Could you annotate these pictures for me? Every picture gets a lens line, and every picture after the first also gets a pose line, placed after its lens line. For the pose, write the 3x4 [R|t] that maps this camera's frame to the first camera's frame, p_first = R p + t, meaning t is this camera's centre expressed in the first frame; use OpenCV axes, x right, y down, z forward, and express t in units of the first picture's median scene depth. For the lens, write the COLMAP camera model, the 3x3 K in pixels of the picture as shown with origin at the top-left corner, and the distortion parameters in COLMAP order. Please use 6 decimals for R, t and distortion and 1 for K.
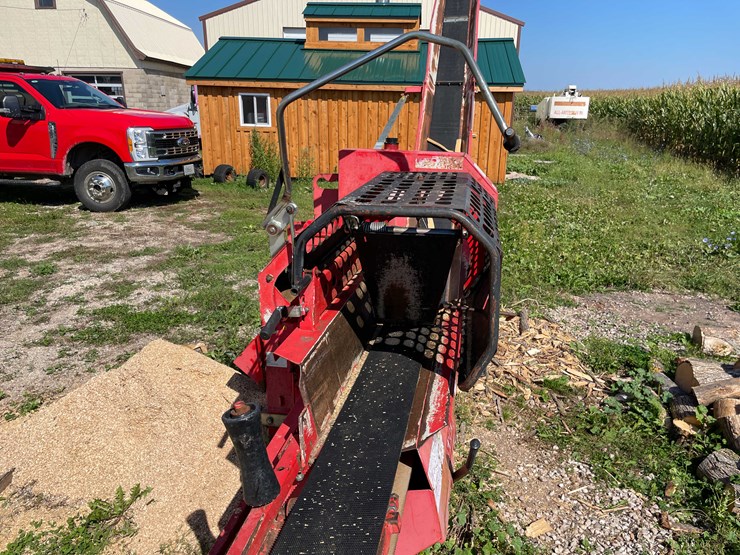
lens RADIAL K [[563.3, 0, 376.8], [0, 563.3, 285.8], [0, 0, 1]] dist [0.091950, -0.128607]
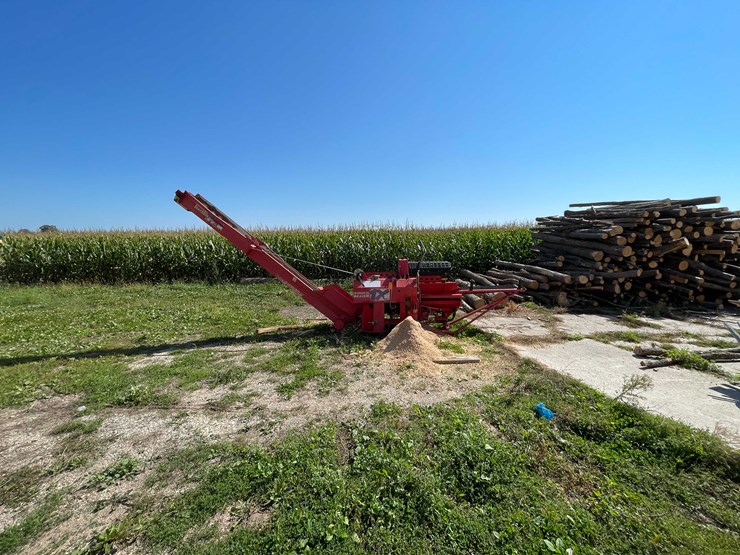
lens RADIAL K [[299.2, 0, 370.6], [0, 299.2, 277.1], [0, 0, 1]] dist [-0.003305, 0.000381]
pose [[-0.142278, -0.122419, 0.982227, -0.662989], [0.310879, 0.936583, 0.161761, -0.157499], [-0.939740, 0.328369, -0.095198, 0.411046]]
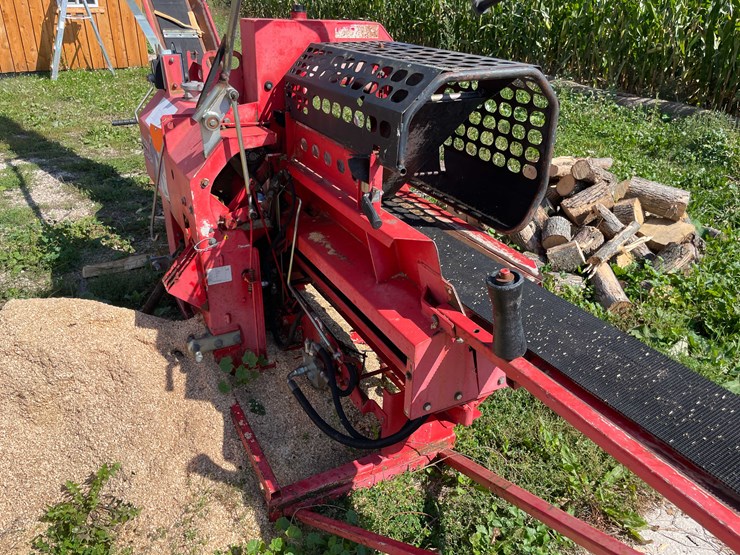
lens RADIAL K [[565.2, 0, 363.1], [0, 565.2, 279.5], [0, 0, 1]] dist [0.079329, -0.108540]
pose [[0.792565, -0.272109, 0.545708, -0.133782], [0.170735, 0.958146, 0.229797, -0.008160], [-0.585398, -0.088957, 0.805851, 0.040730]]
